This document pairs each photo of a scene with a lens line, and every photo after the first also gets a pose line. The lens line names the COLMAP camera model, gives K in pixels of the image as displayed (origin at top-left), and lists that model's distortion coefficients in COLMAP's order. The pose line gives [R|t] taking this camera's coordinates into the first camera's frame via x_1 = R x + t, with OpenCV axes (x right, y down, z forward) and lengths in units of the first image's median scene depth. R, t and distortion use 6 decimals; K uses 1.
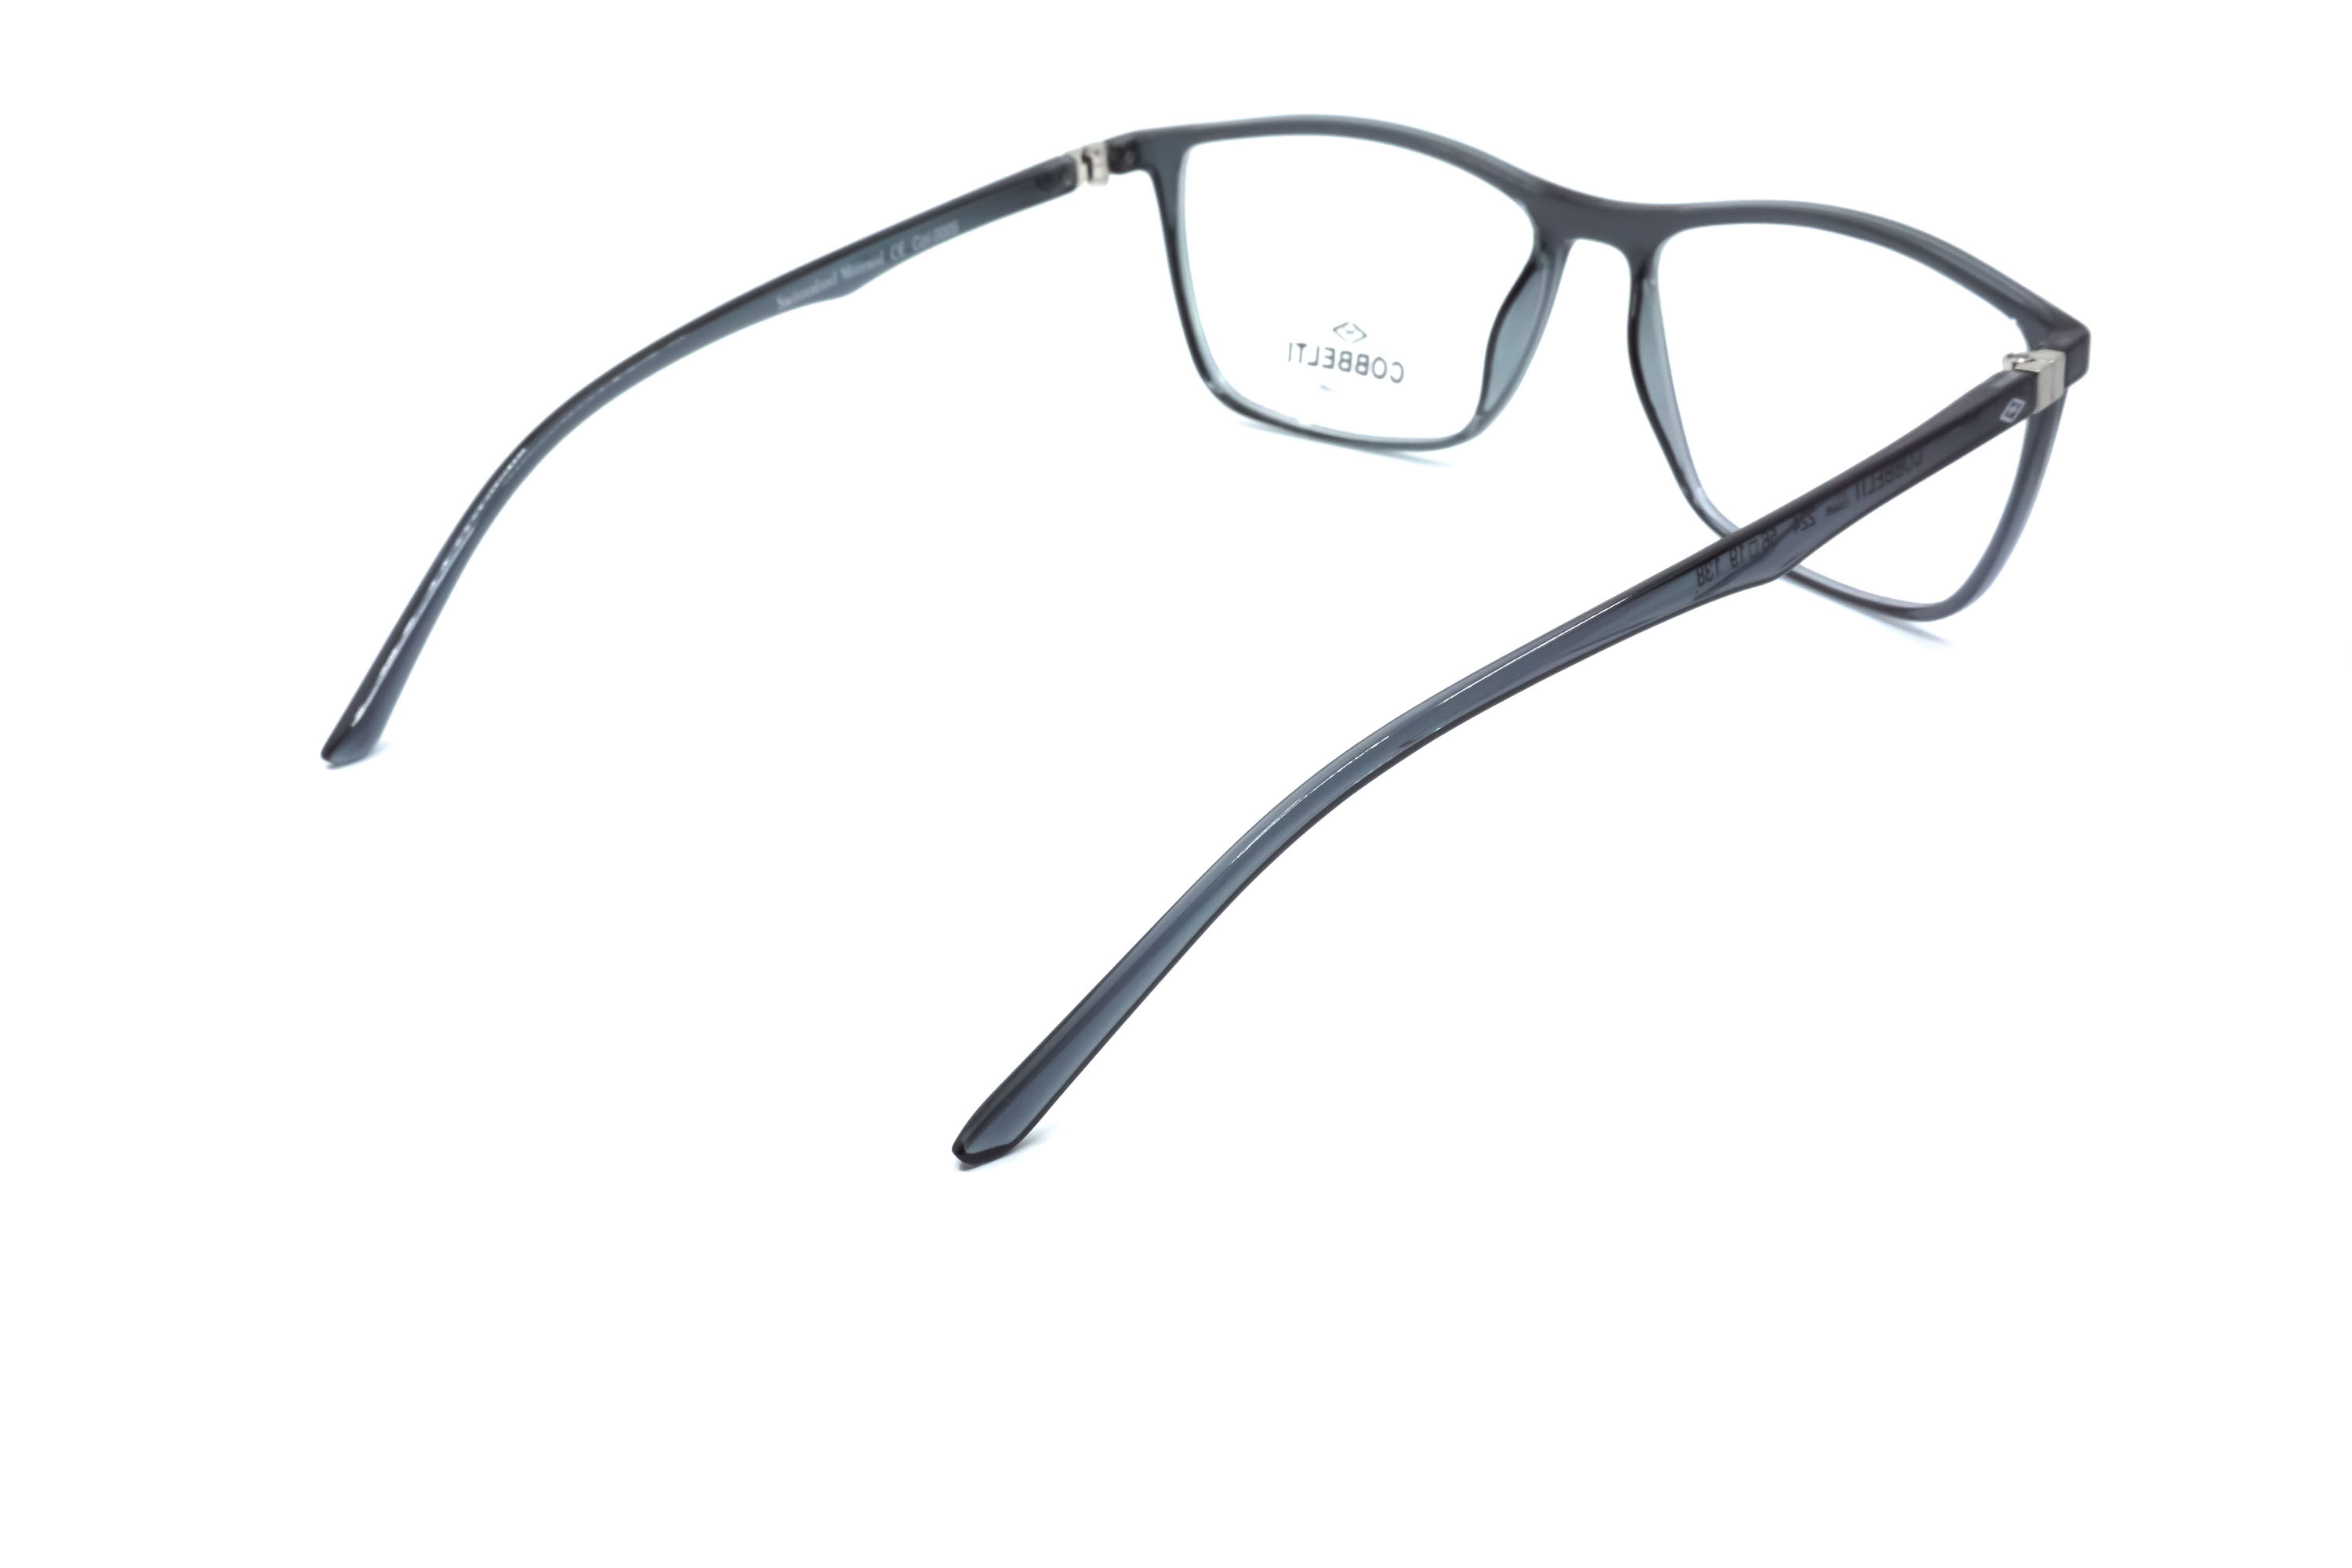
lens RADIAL K [[2655.1, 0, 1178.8], [0, 2655.1, 783.9], [0, 0, 1]] dist [0.070476, 0.000000]
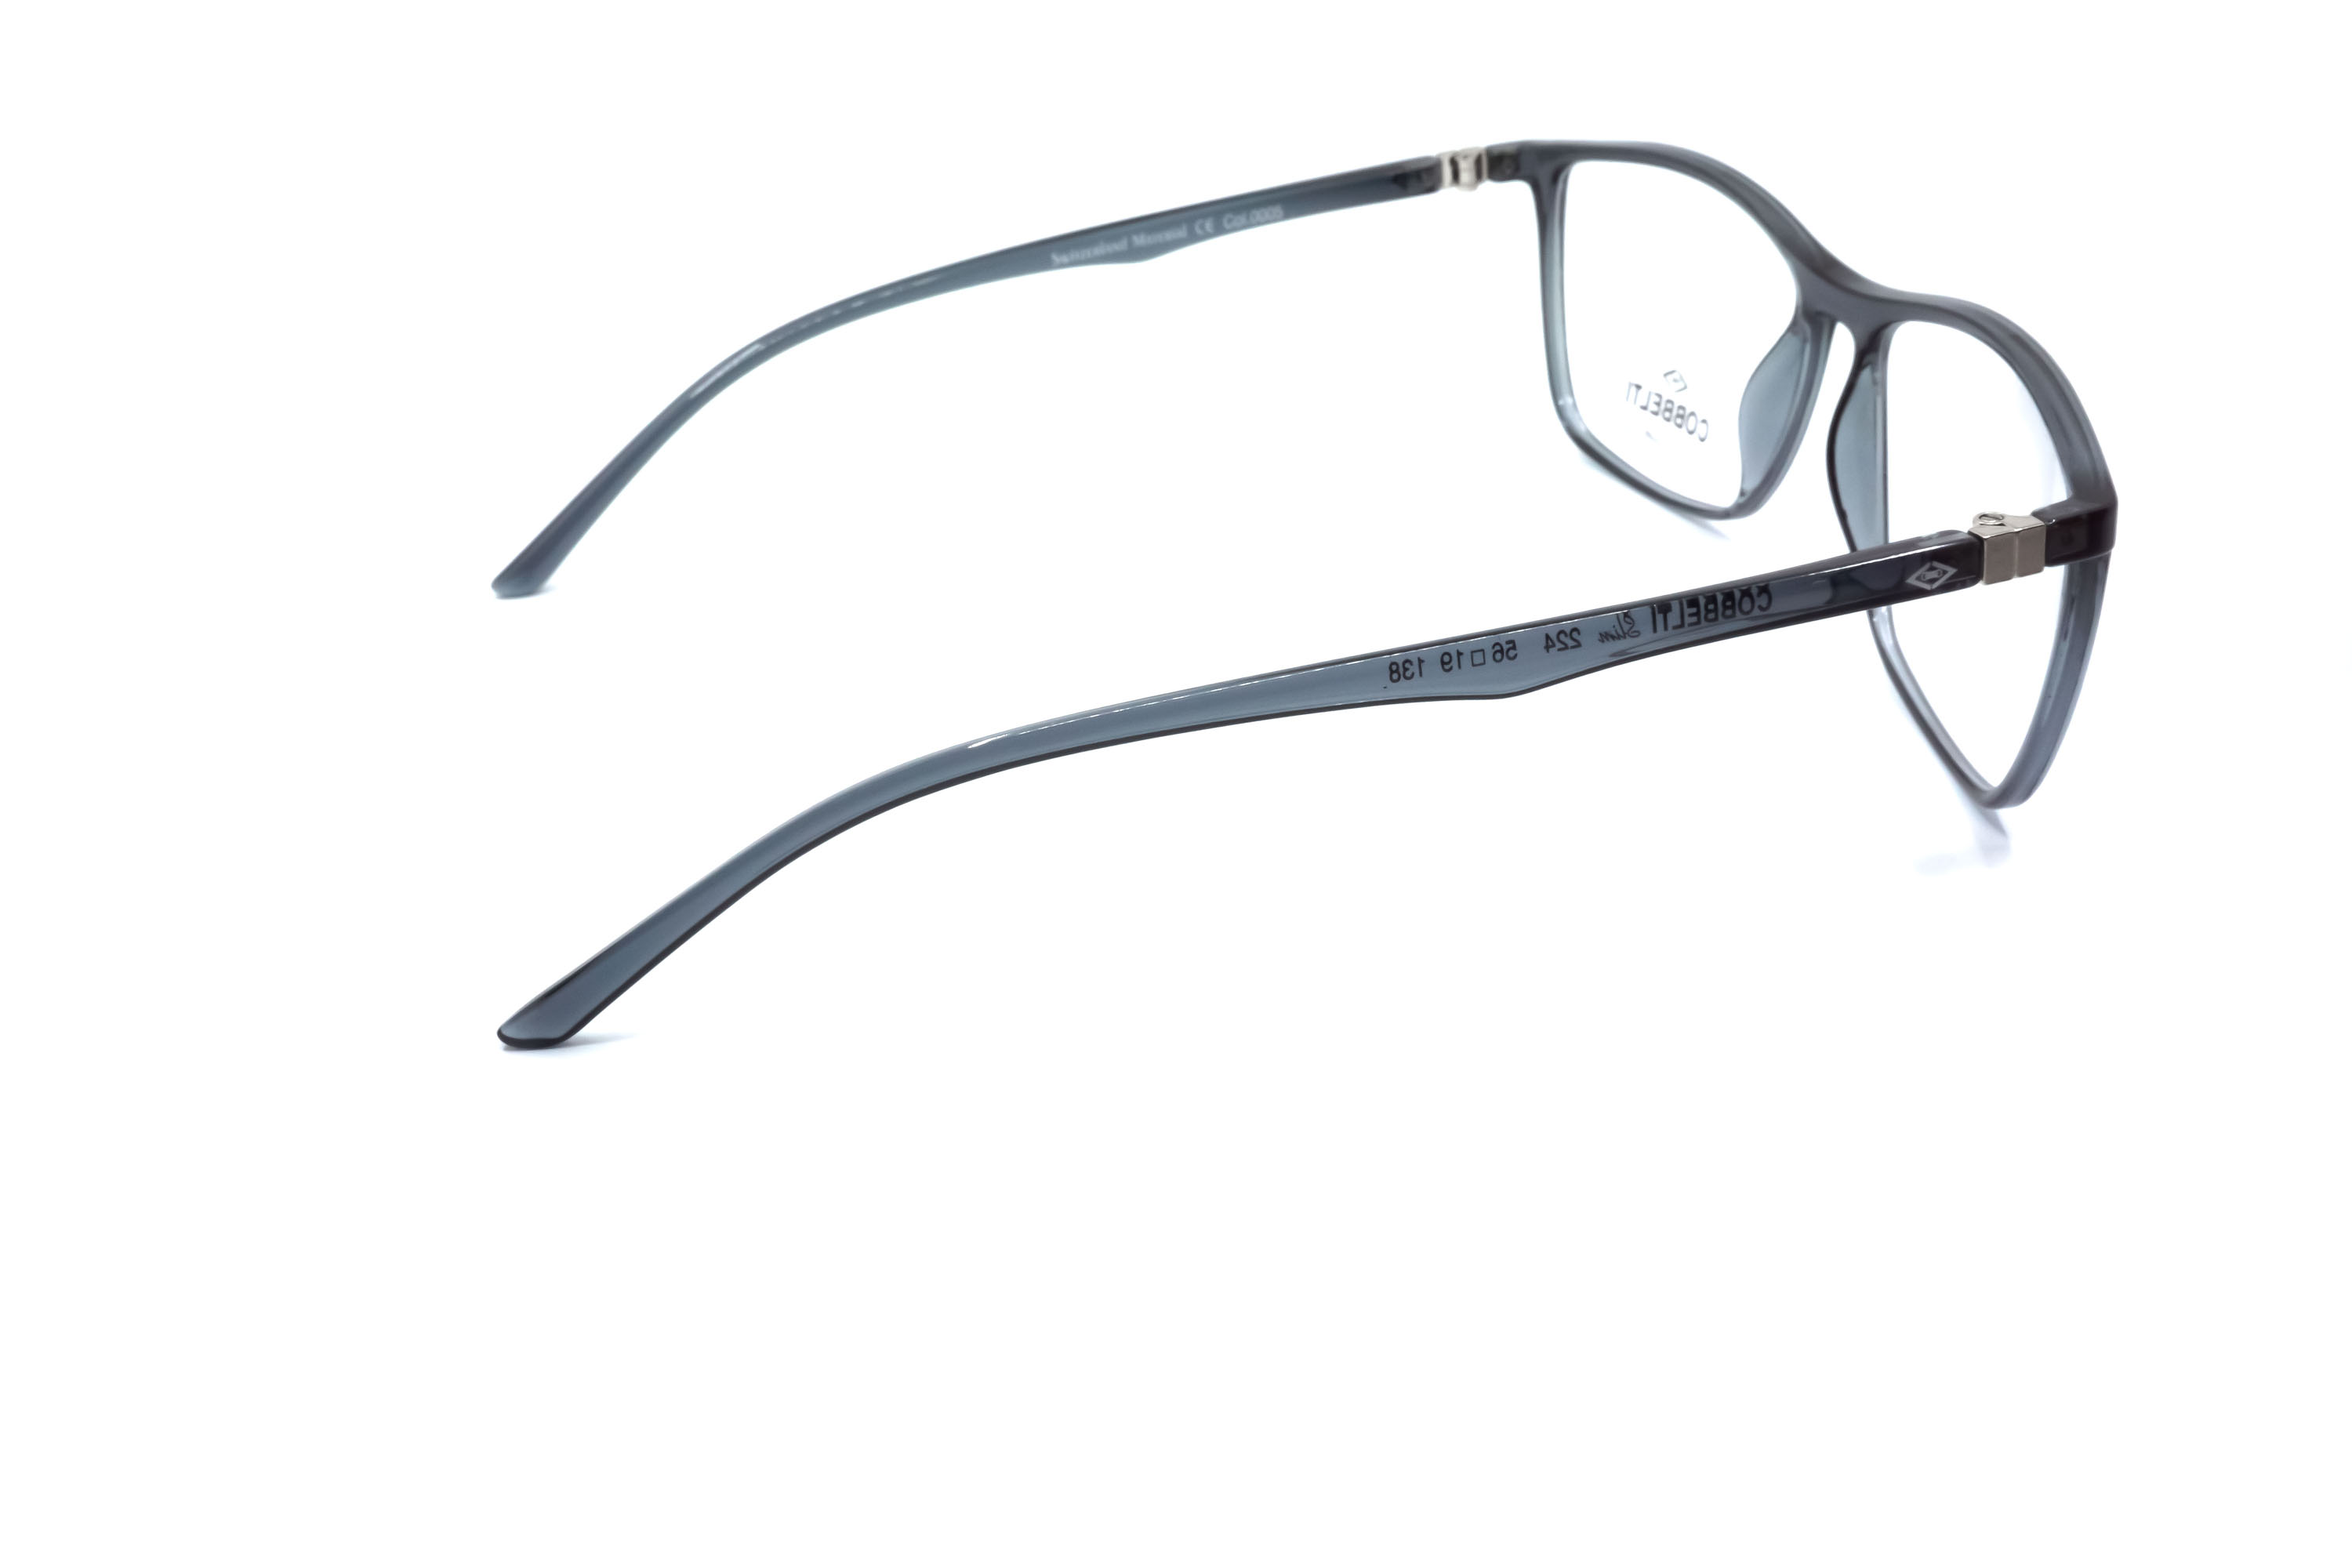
lens RADIAL K [[2655.1, 0, 1180.7], [0, 2655.1, 788.1], [0, 0, 1]] dist [0.070476, 0.000000]
pose [[0.862128, 0.232599, -0.450148, 0.375395], [-0.224700, 0.971780, 0.071787, -0.059371], [0.454143, 0.039259, 0.890064, 0.092805]]
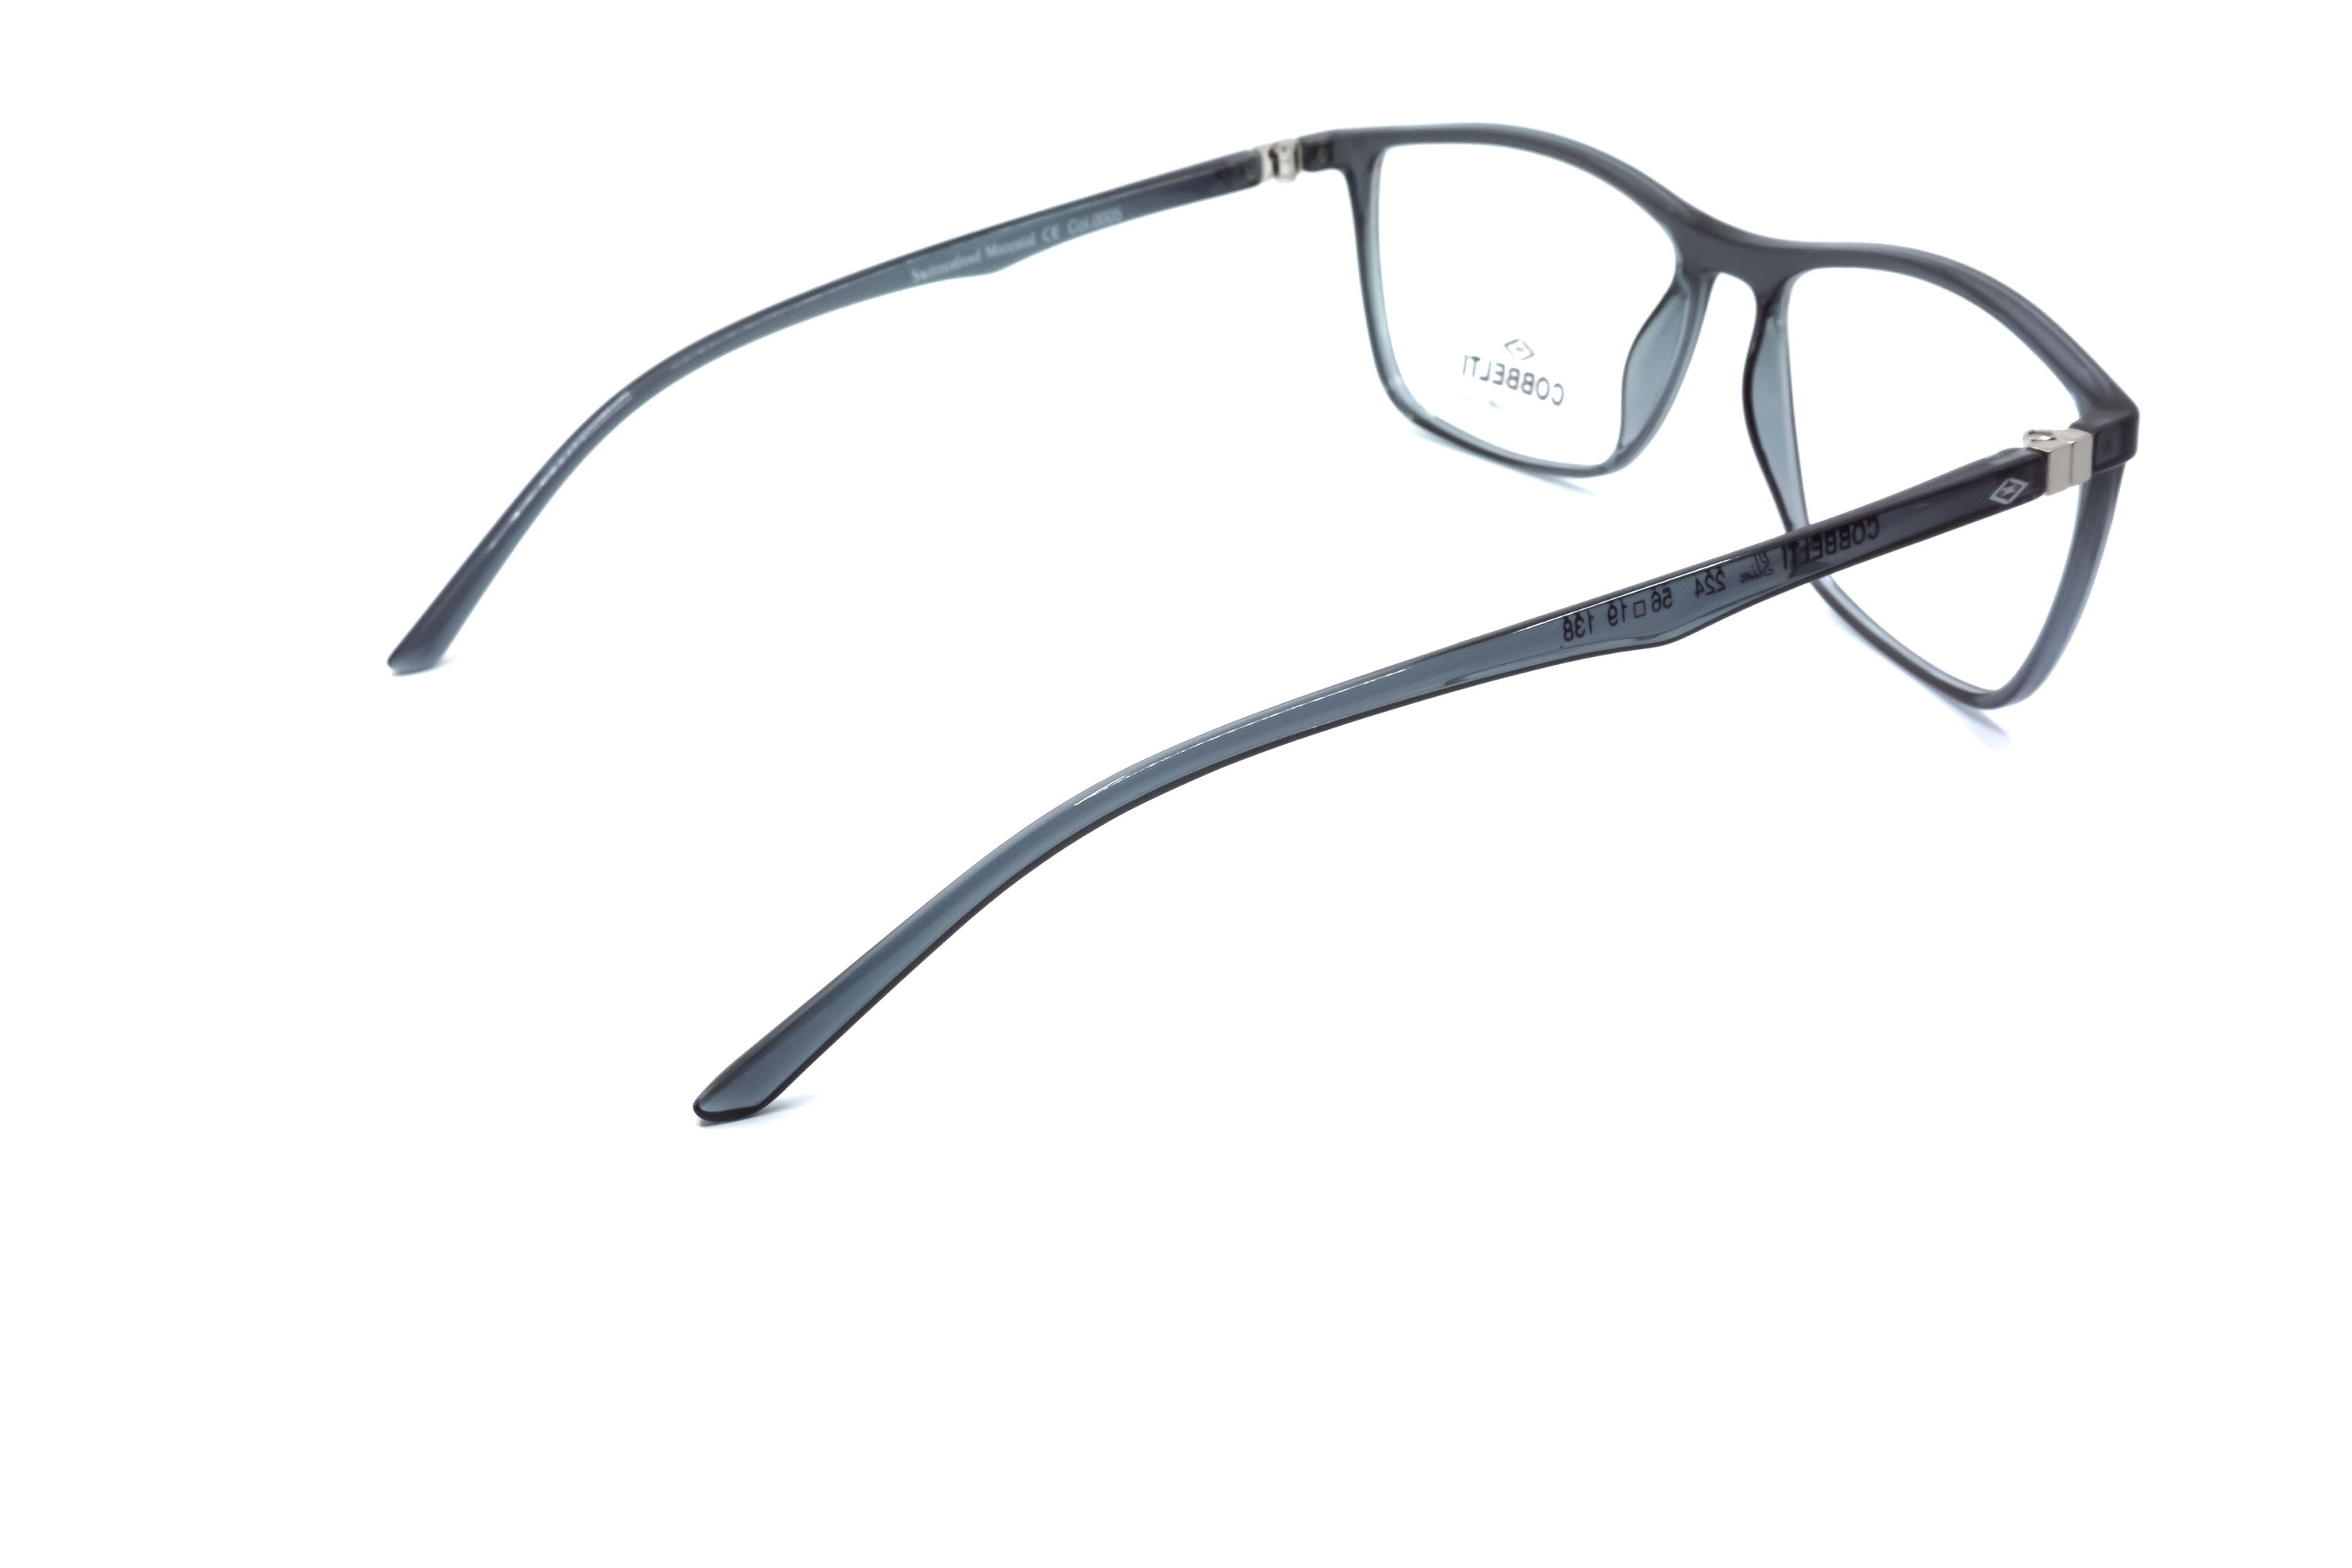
lens RADIAL K [[2655.1, 0, 1178.7], [0, 2655.1, 789.6], [0, 0, 1]] dist [0.070476, 0.000000]
pose [[0.964019, 0.120500, -0.236955, 0.197466], [-0.118208, 0.992701, 0.023911, -0.018540], [0.238107, 0.004959, 0.971226, 0.024474]]
